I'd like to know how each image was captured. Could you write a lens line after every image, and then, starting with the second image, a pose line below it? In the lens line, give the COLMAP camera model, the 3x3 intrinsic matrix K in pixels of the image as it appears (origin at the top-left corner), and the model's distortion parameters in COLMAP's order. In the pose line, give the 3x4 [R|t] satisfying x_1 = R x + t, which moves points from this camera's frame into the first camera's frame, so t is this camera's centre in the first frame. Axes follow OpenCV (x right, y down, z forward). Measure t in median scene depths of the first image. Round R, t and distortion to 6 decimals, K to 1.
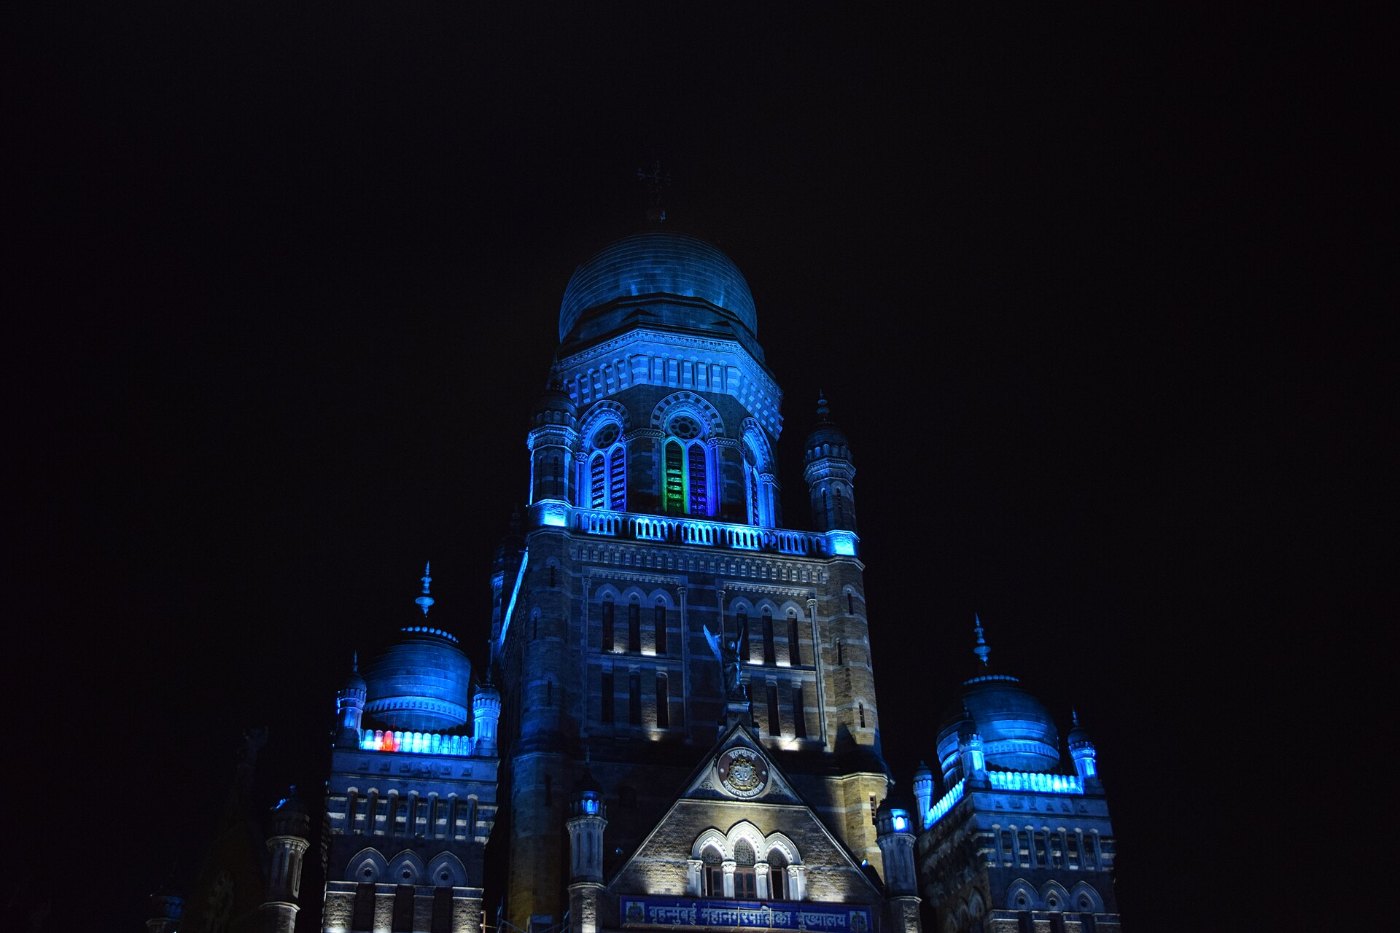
lens RADIAL K [[1412.9, 0, 712.8], [0, 1412.9, 469.2], [0, 0, 1]] dist [-0.025592, 0.000000]
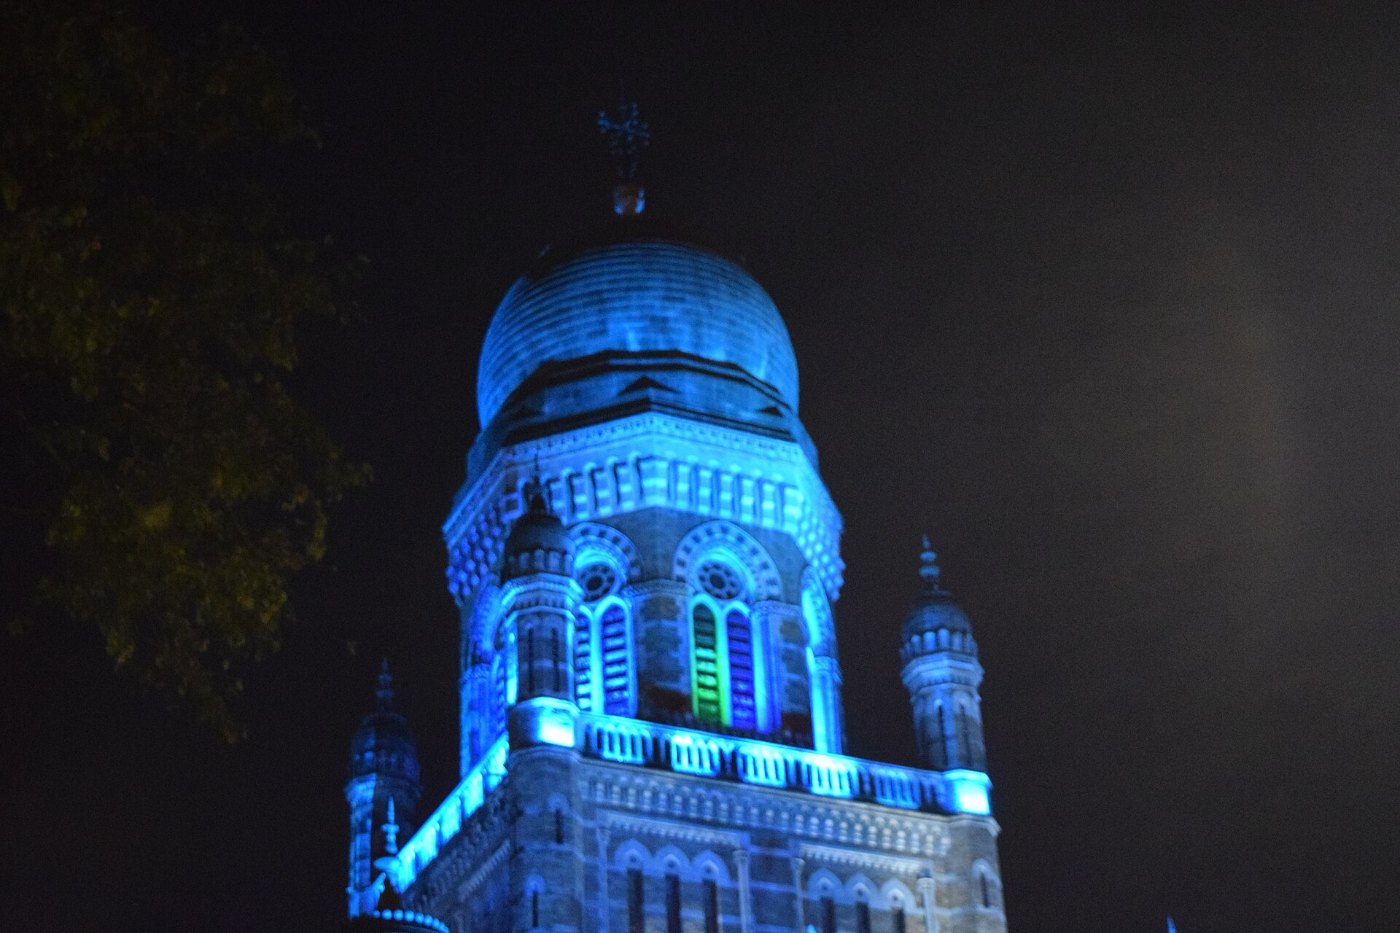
lens RADIAL K [[2578.3, 0, 708.9], [0, 2578.3, 474.4], [0, 0, 1]] dist [-0.058159, 0.000000]
pose [[0.980822, 0.091376, 0.172158, -0.260469], [-0.092845, 0.995680, 0.000481, -0.088401], [-0.171371, -0.016456, 0.985069, -0.149669]]
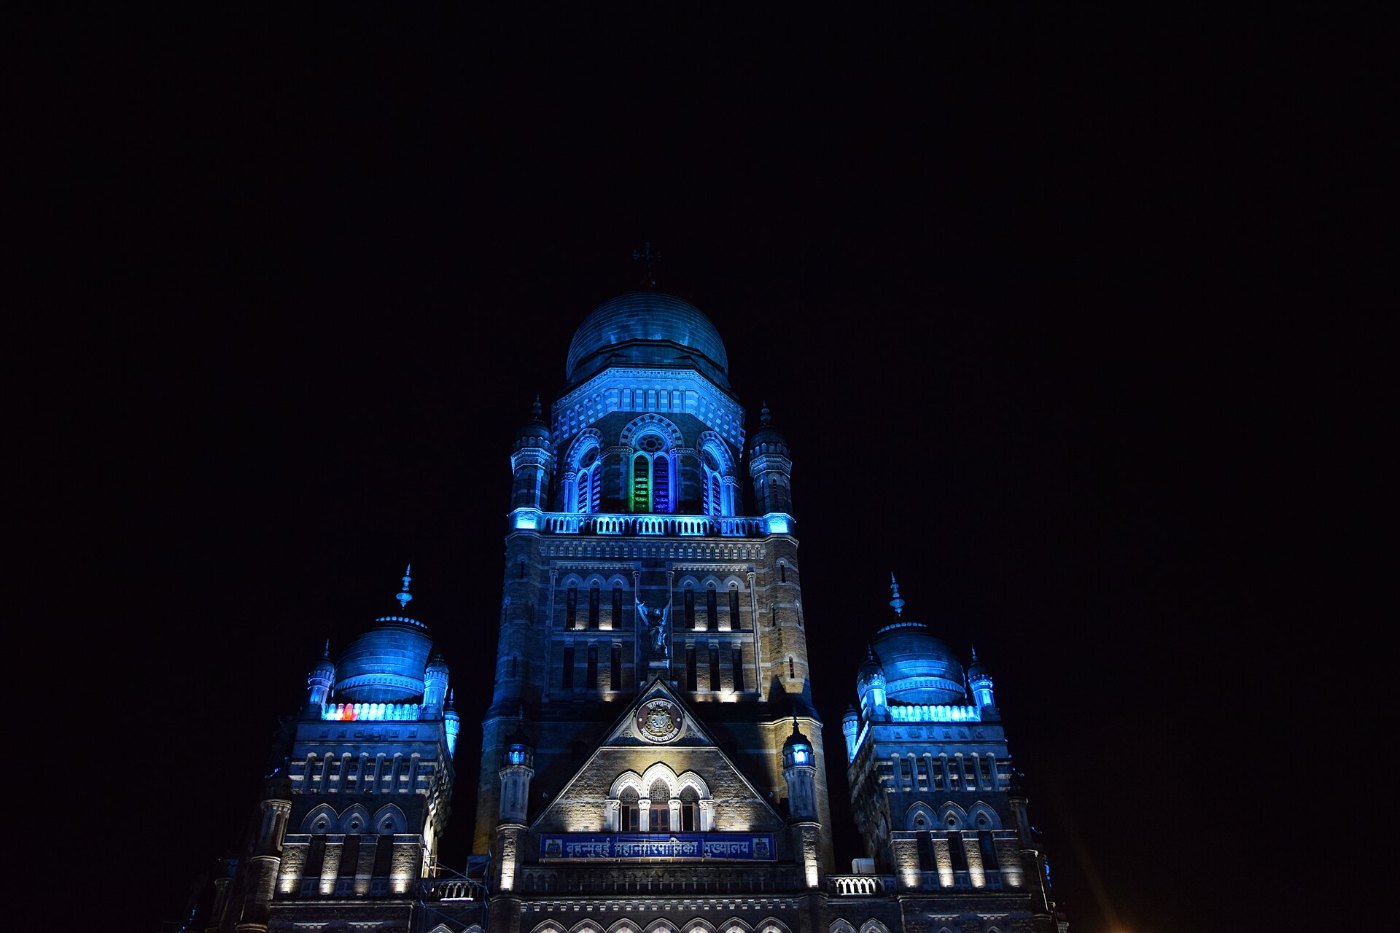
lens RADIAL K [[1060.8, 0, 712.5], [0, 1060.8, 472.6], [0, 0, 1]] dist [-0.010346, -0.001657]
pose [[0.985860, -0.099877, -0.134553, 0.173520], [0.092459, 0.993888, -0.060311, 0.062847], [0.139755, 0.047018, 0.989069, 0.132338]]
